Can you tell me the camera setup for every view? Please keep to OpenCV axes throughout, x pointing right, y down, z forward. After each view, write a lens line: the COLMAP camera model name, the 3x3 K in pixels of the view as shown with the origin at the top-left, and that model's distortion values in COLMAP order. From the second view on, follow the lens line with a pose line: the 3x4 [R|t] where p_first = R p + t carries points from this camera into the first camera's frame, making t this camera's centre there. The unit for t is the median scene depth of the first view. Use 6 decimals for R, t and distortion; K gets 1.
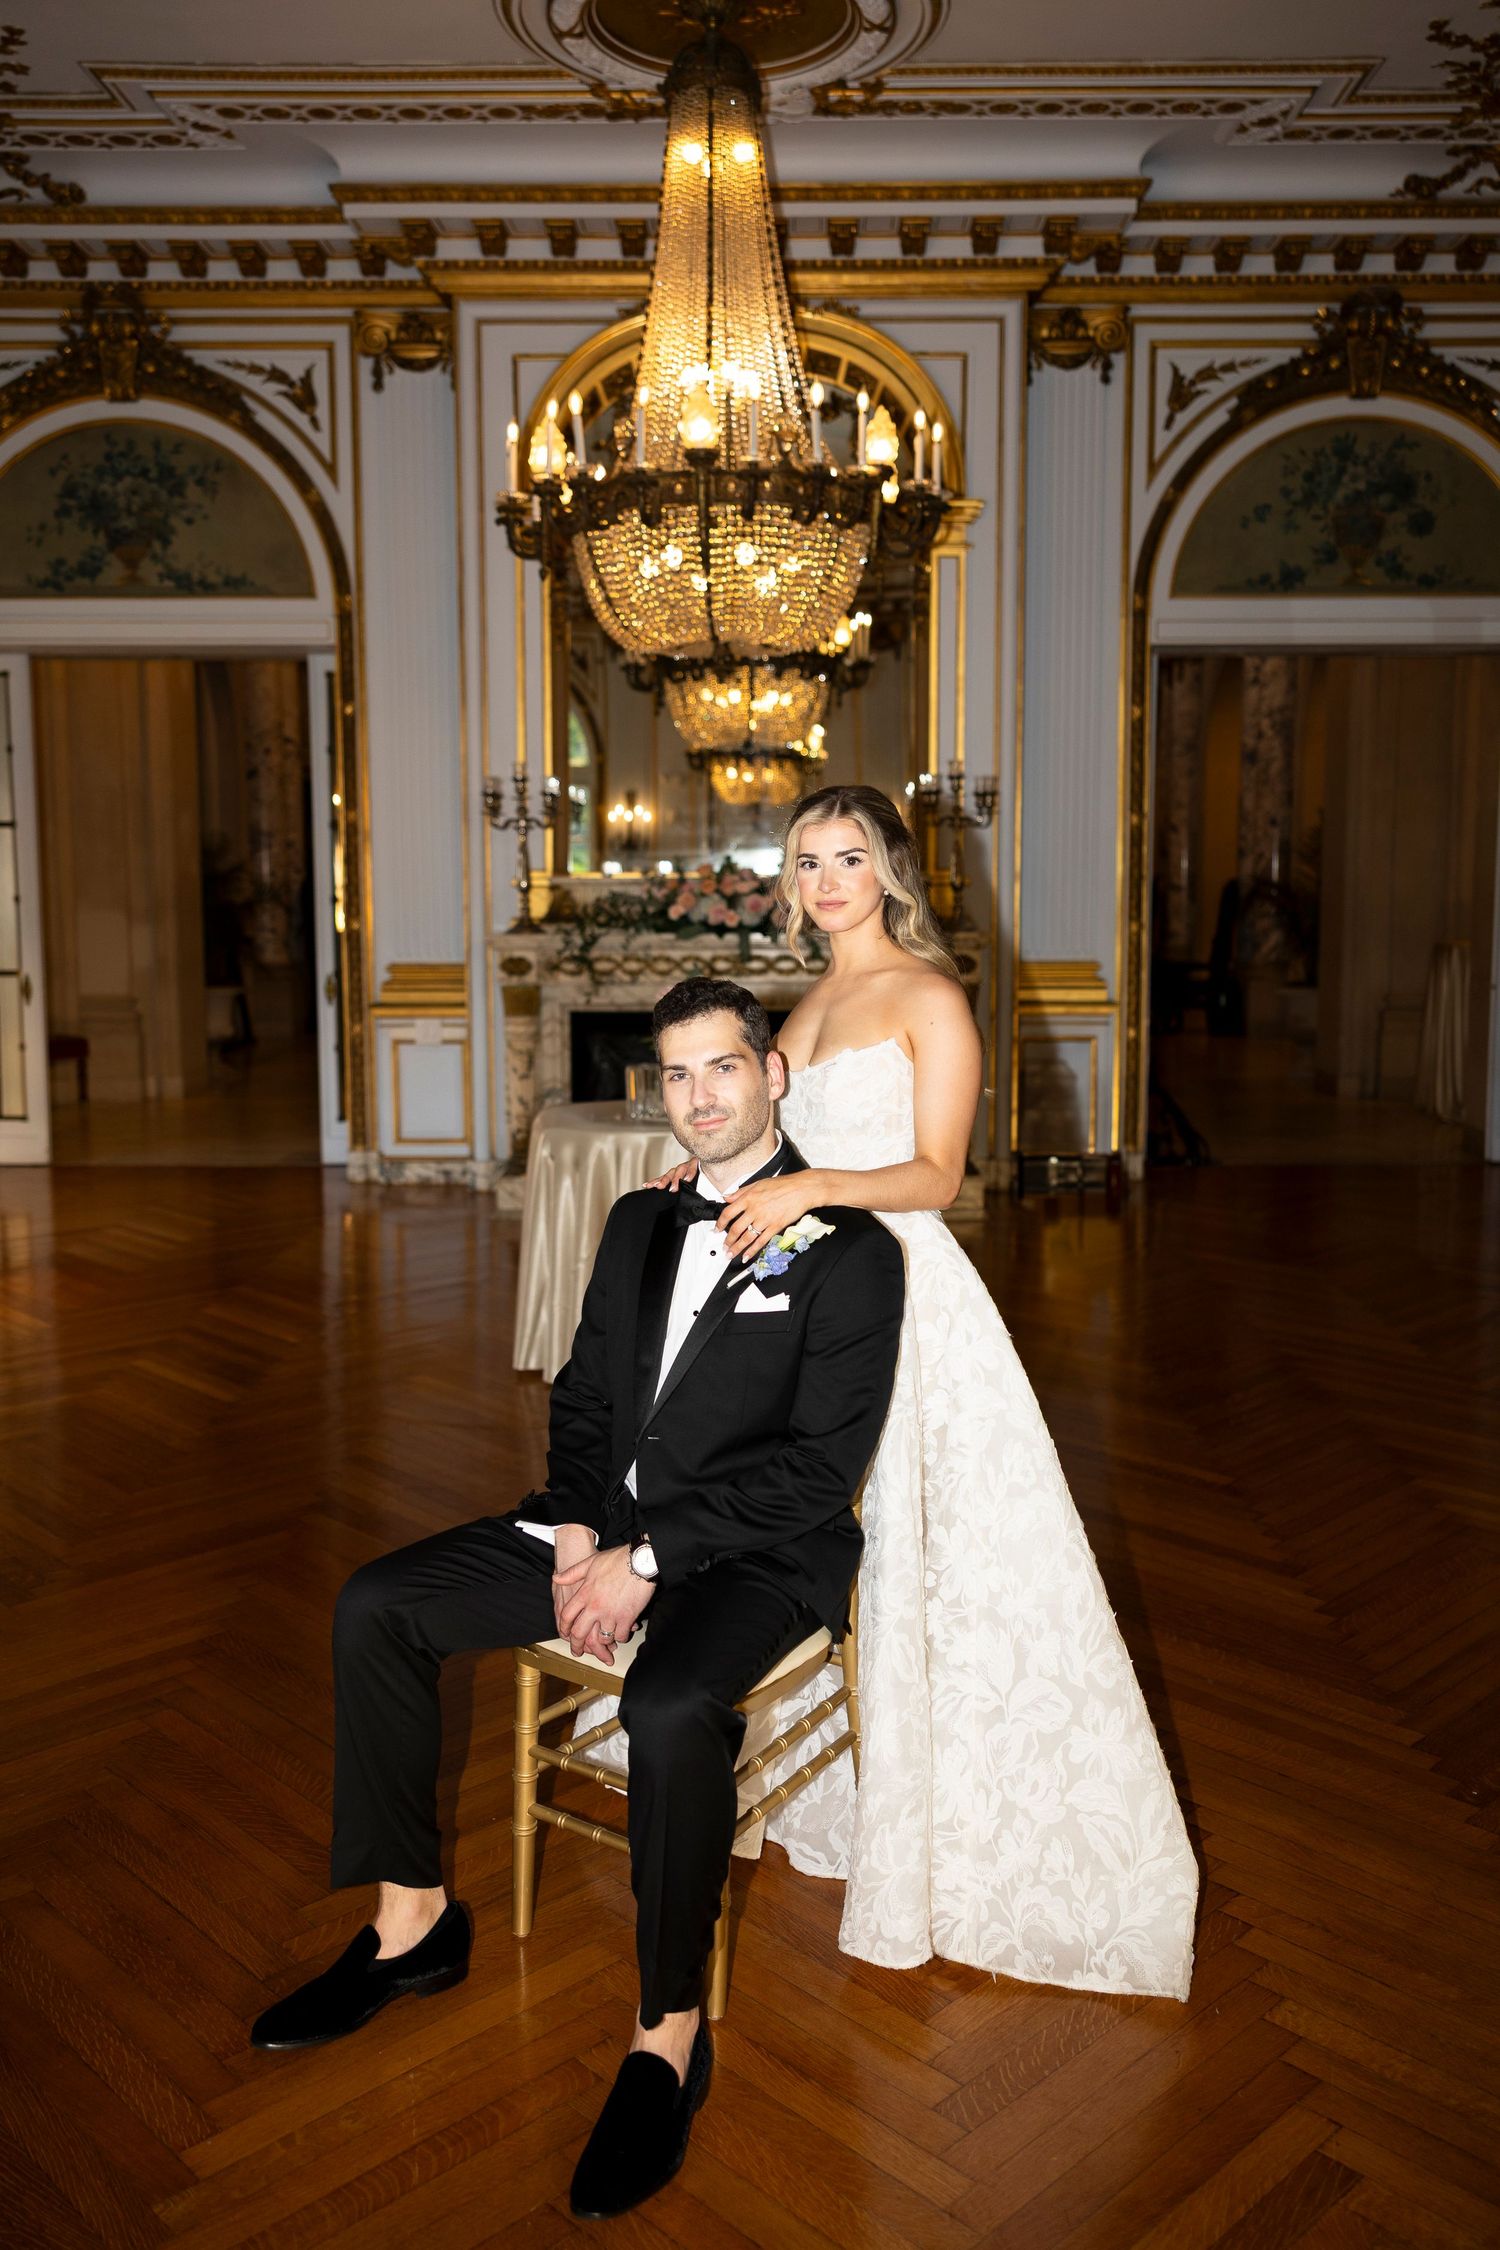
lens RADIAL K [[2293.4, 0, 740.2], [0, 2293.4, 1122.9], [0, 0, 1]] dist [0.019713, 0.000000]
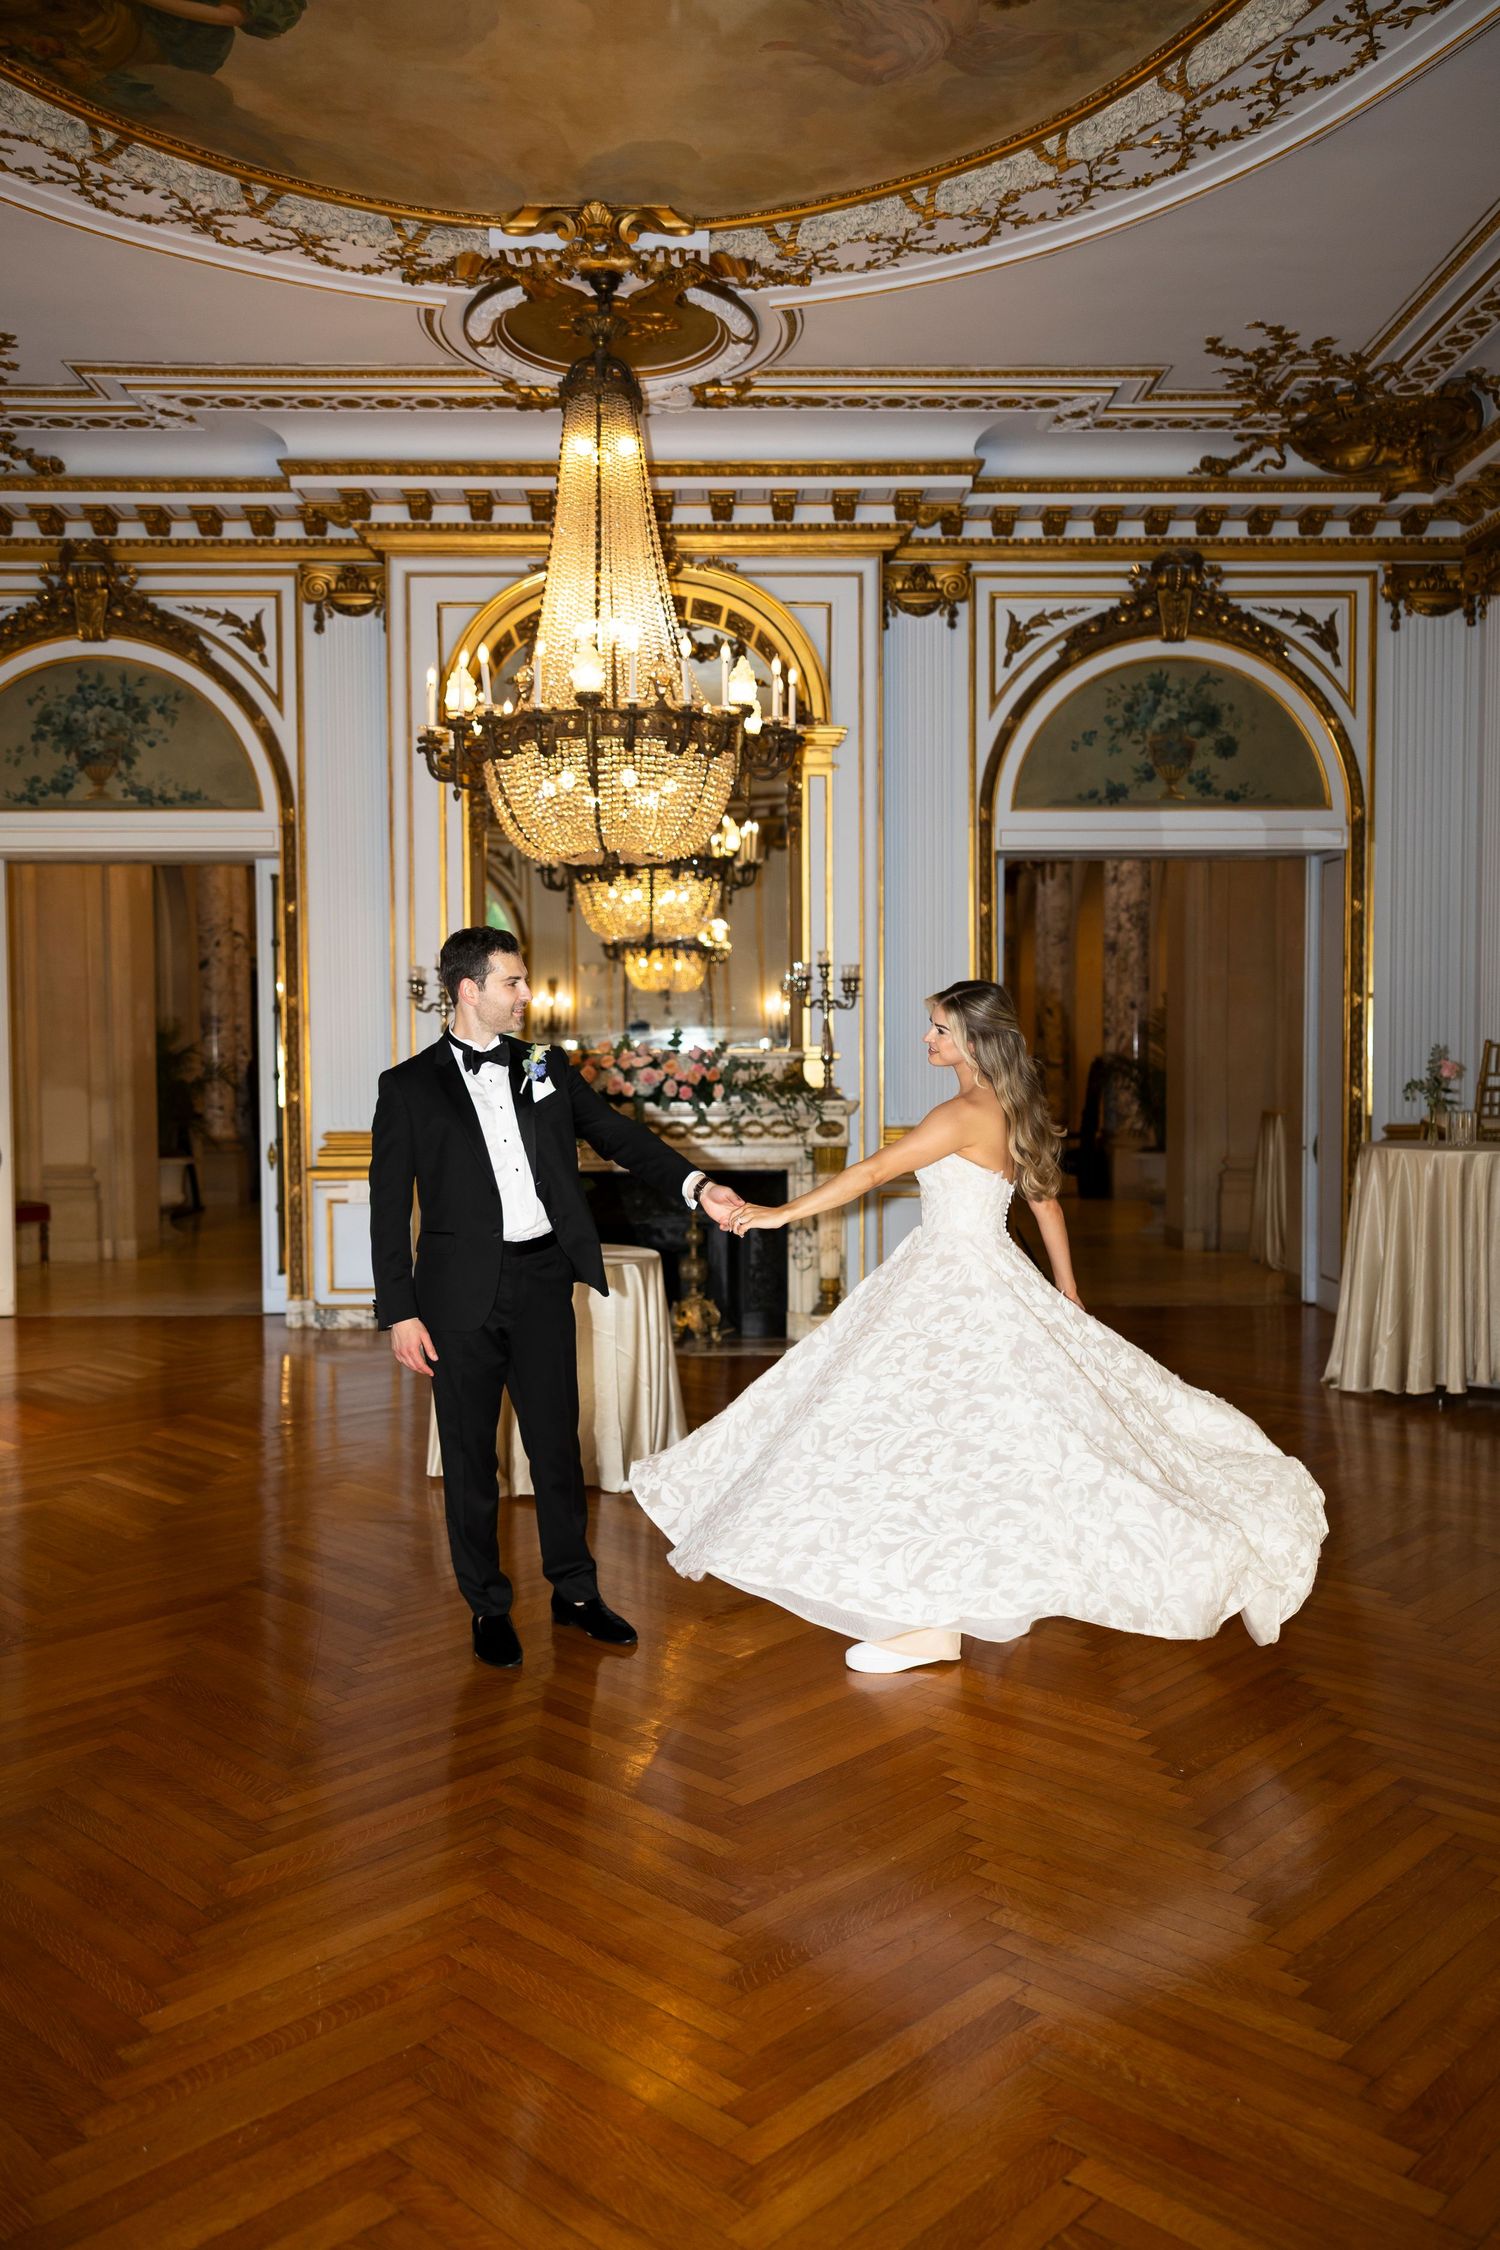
lens RADIAL K [[2293.4, 0, 757.4], [0, 2293.4, 1127.5], [0, 0, 1]] dist [0.019713, 0.000000]
pose [[0.999563, -0.004826, 0.029156, 0.026661], [0.007127, 0.996823, -0.079325, 0.019841], [-0.028680, 0.079498, 0.996422, -0.129235]]
